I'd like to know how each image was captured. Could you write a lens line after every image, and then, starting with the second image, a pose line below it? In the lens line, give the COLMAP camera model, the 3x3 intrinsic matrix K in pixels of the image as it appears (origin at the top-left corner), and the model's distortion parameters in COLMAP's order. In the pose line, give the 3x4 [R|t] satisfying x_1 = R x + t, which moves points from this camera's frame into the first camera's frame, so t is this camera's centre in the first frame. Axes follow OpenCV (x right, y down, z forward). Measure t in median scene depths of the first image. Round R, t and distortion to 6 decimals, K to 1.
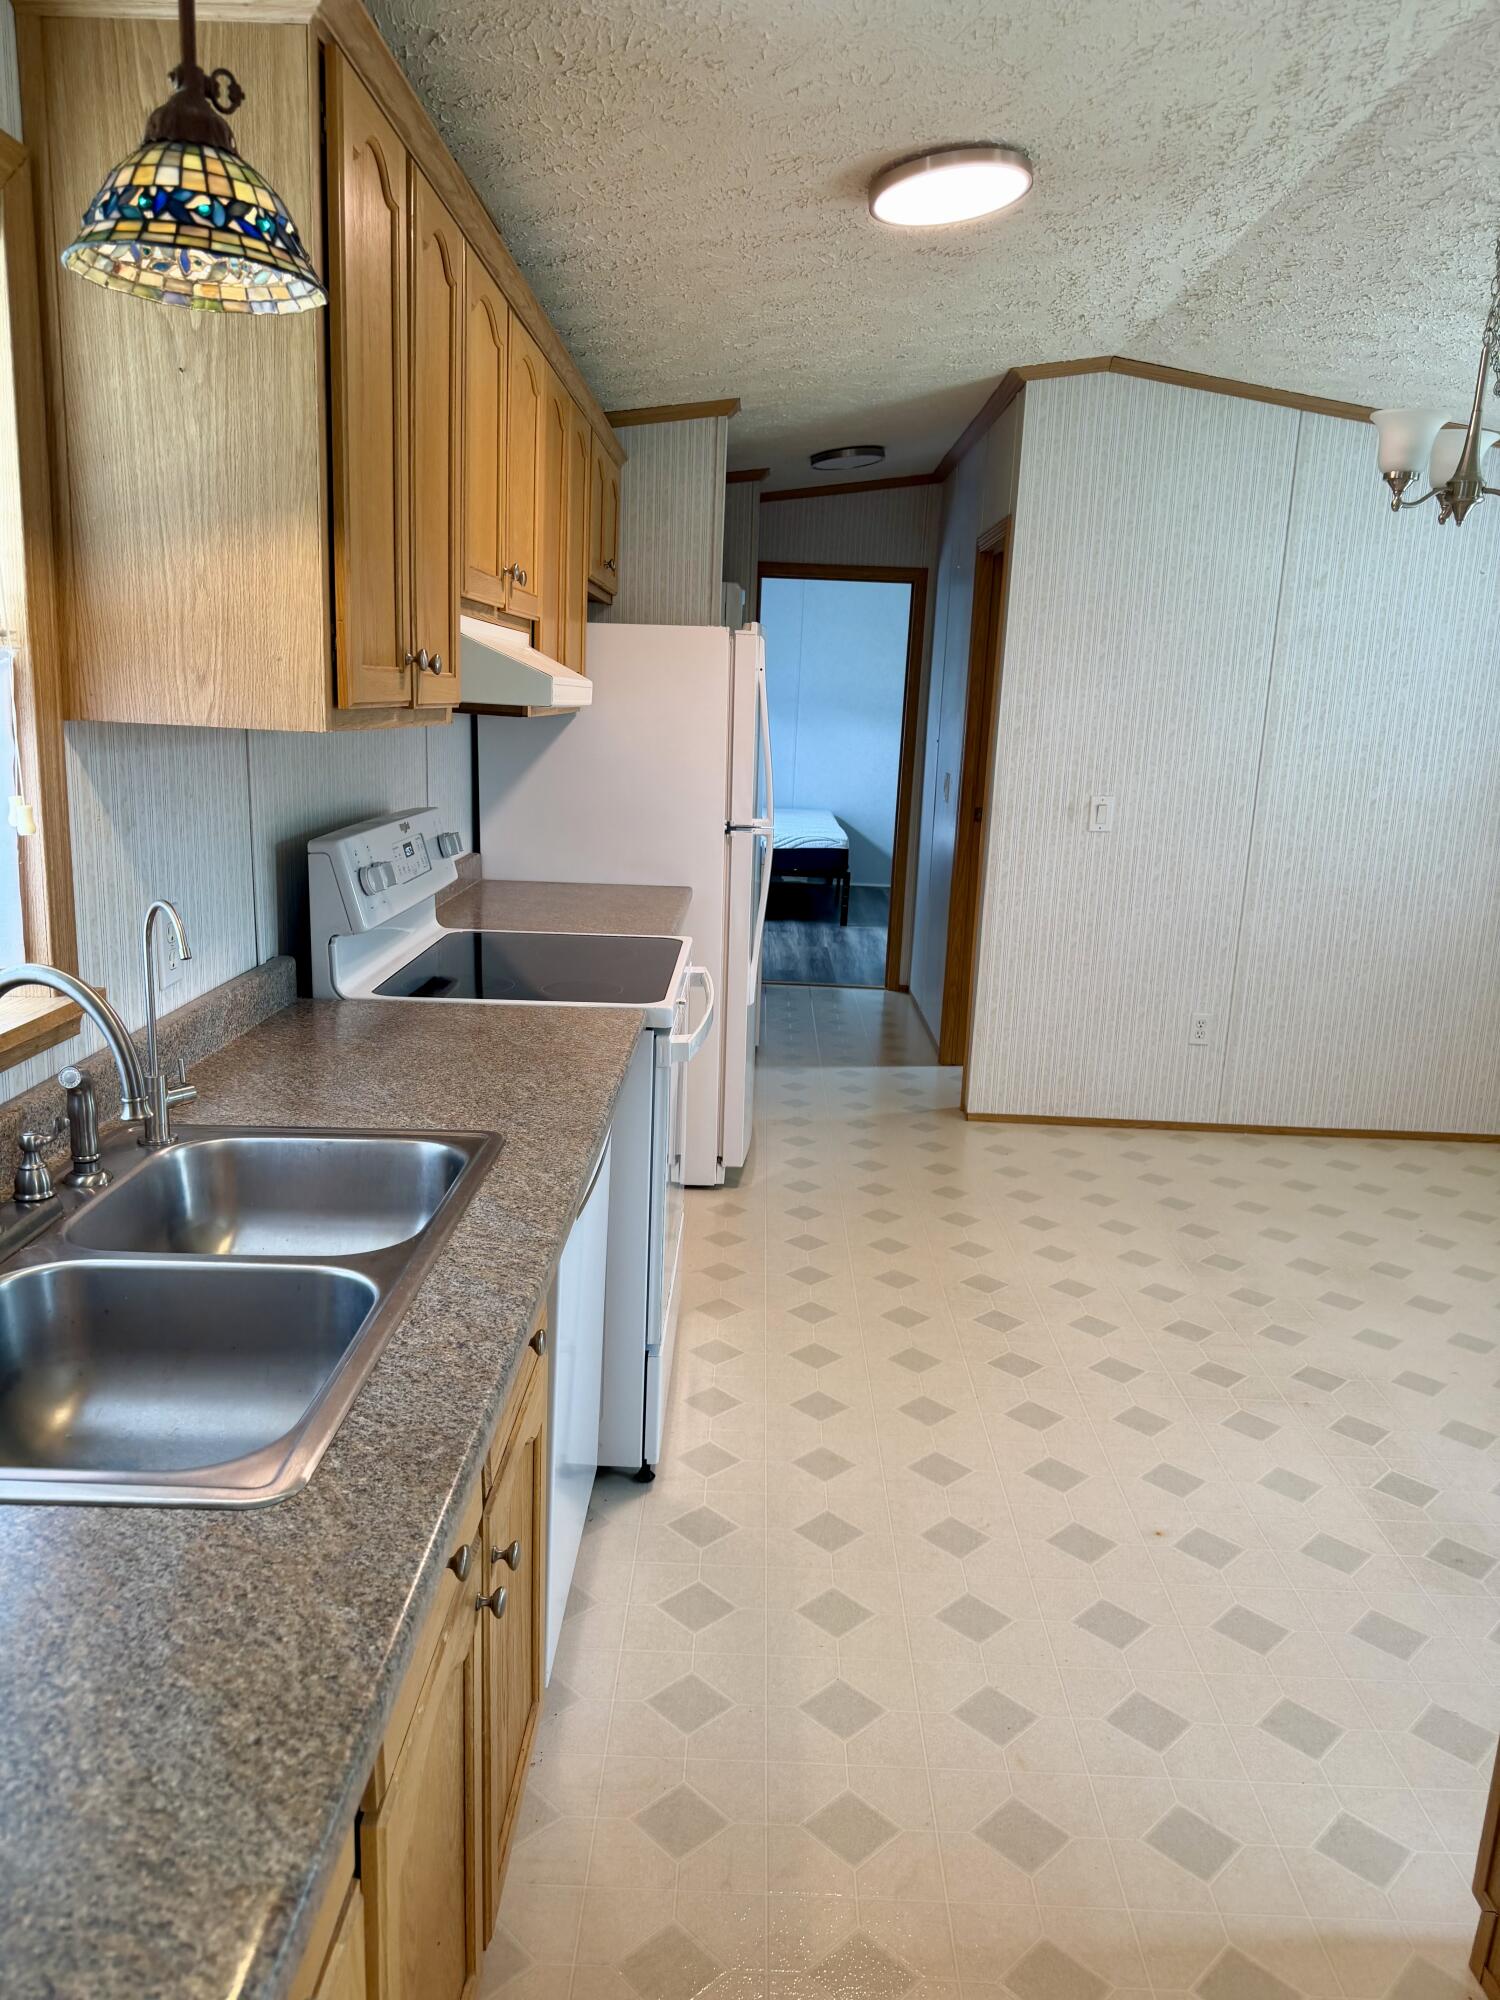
lens RADIAL K [[1386.1, 0, 750.0], [0, 1386.1, 1000.0], [0, 0, 1]] dist [0.002238, -0.058701]
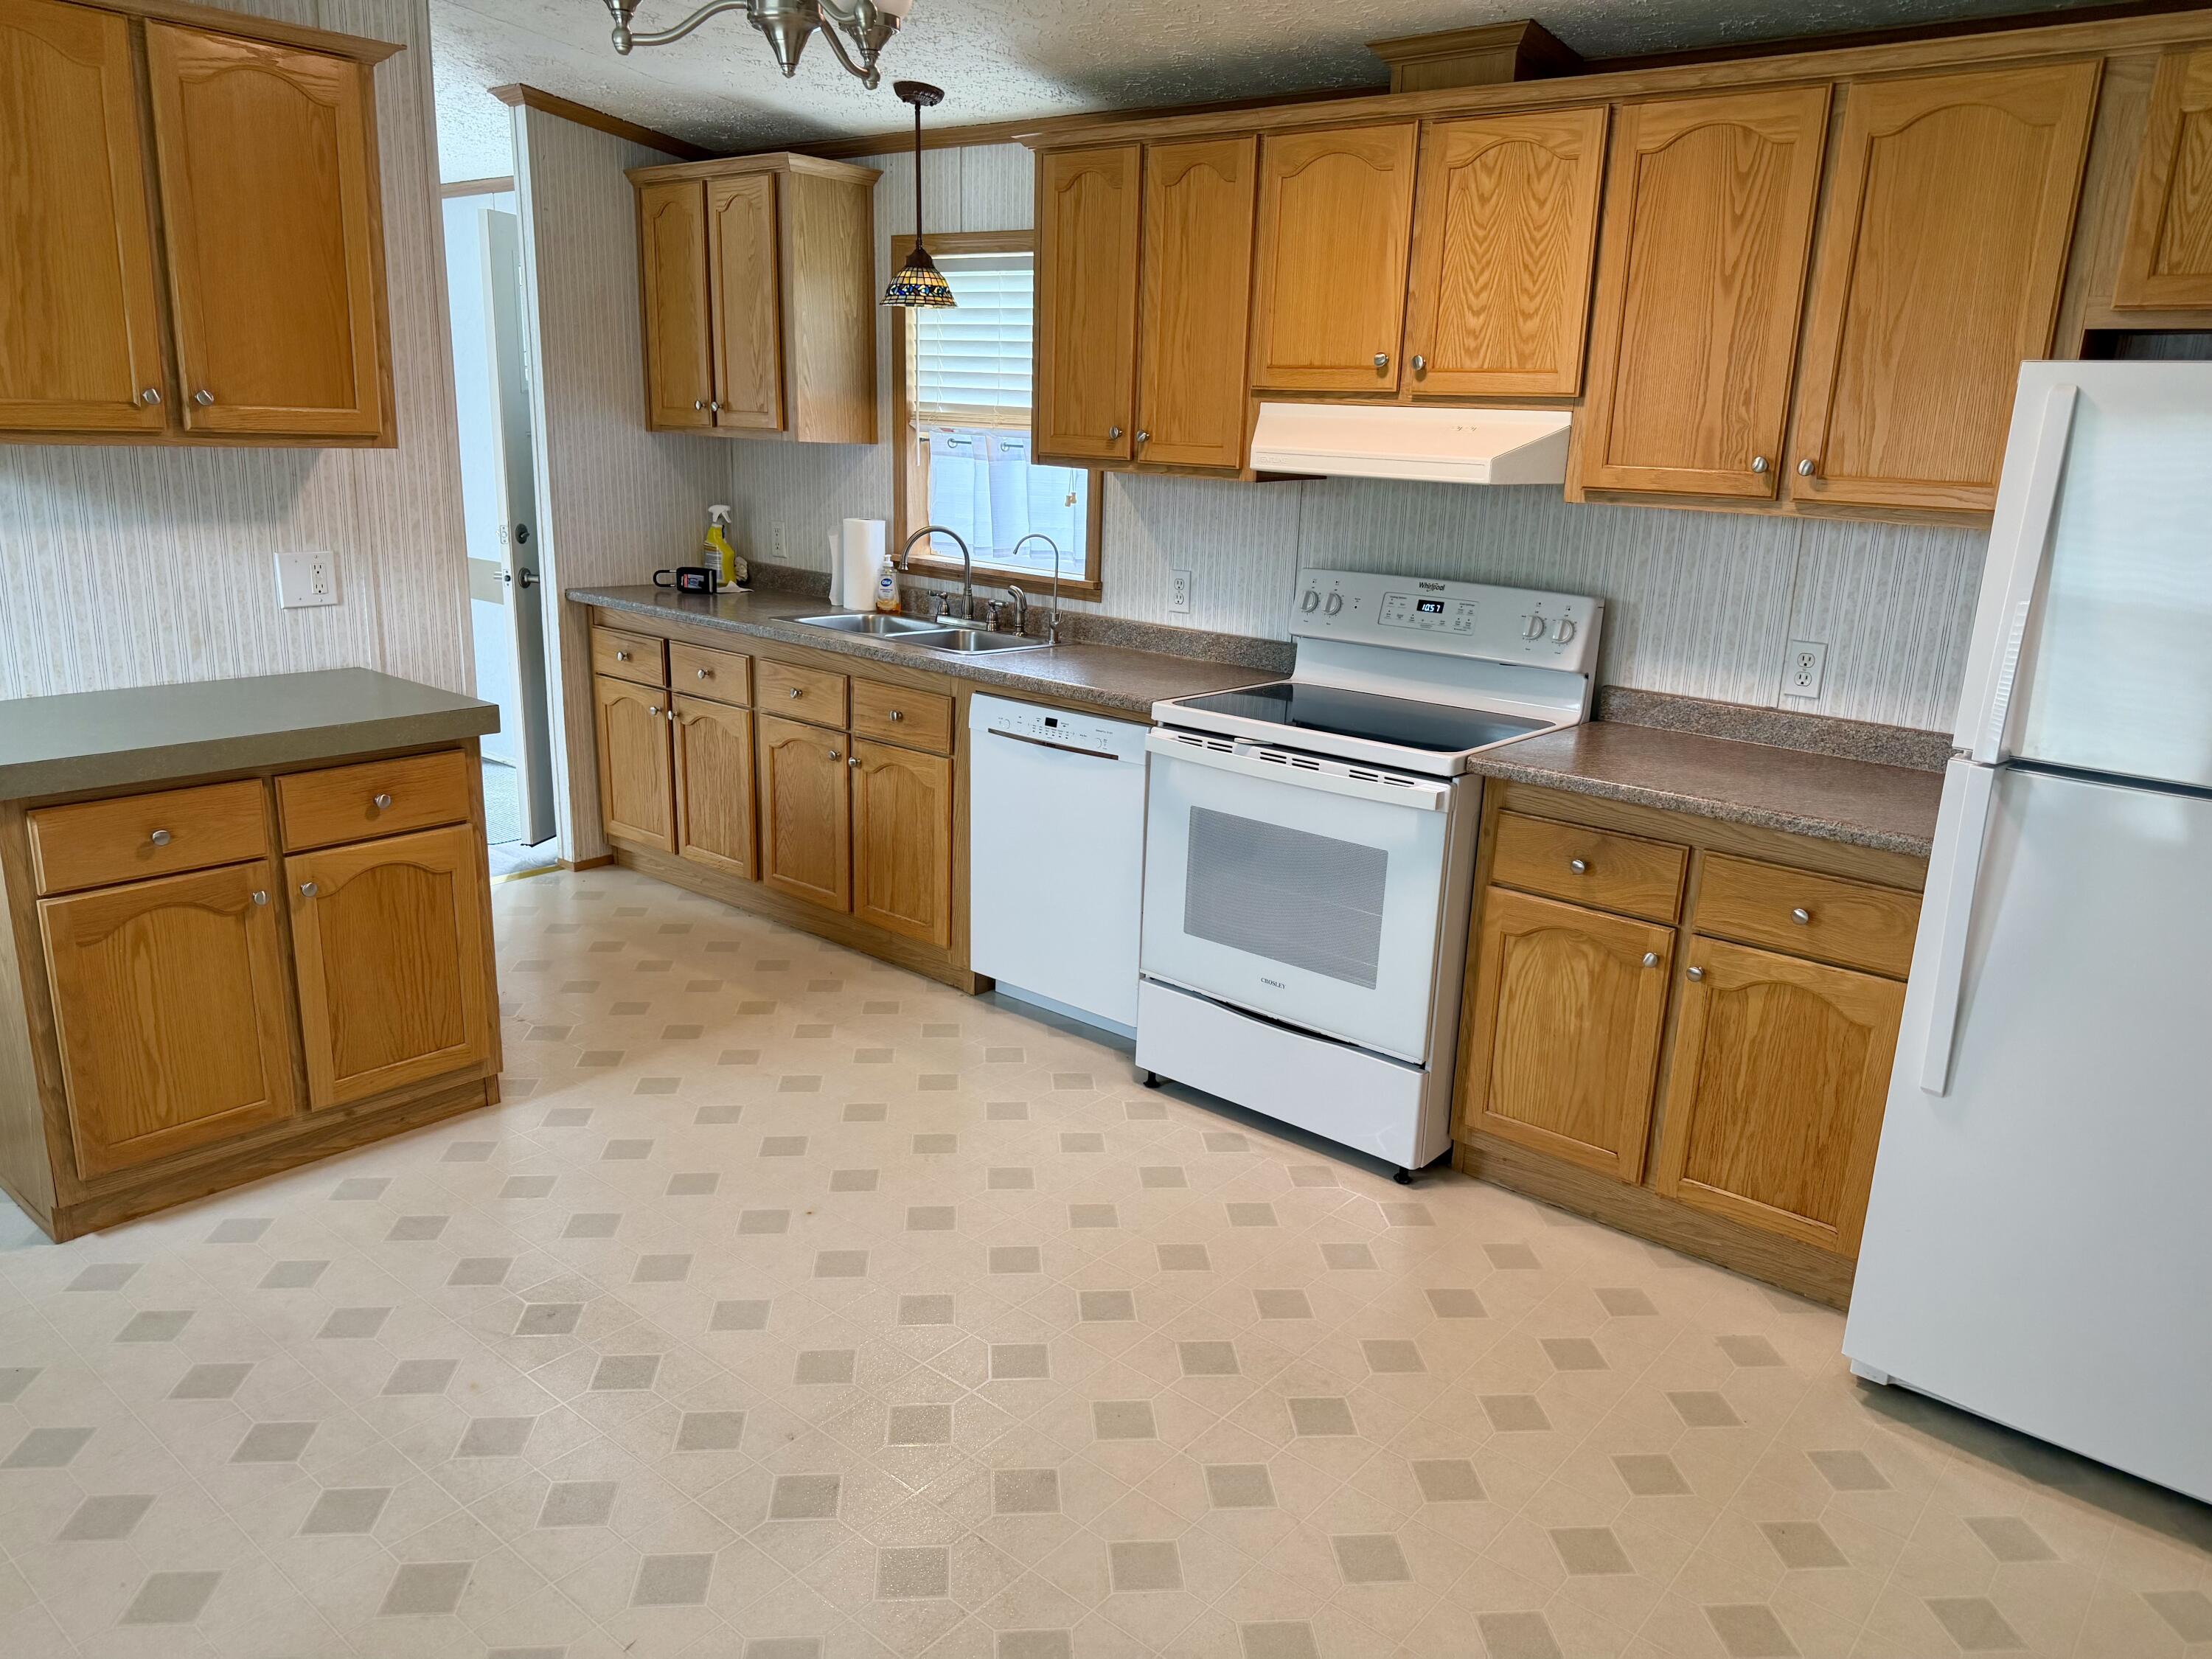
lens RADIAL K [[1533.0, 0, 1106.0], [0, 1533.0, 829.5], [0, 0, 1]] dist [0.002238, -0.058701]
pose [[-0.624311, 0.144526, -0.767690, 1.256365], [-0.235528, 0.902180, 0.361384, -0.453506], [0.744824, 0.406428, -0.529201, 2.062568]]
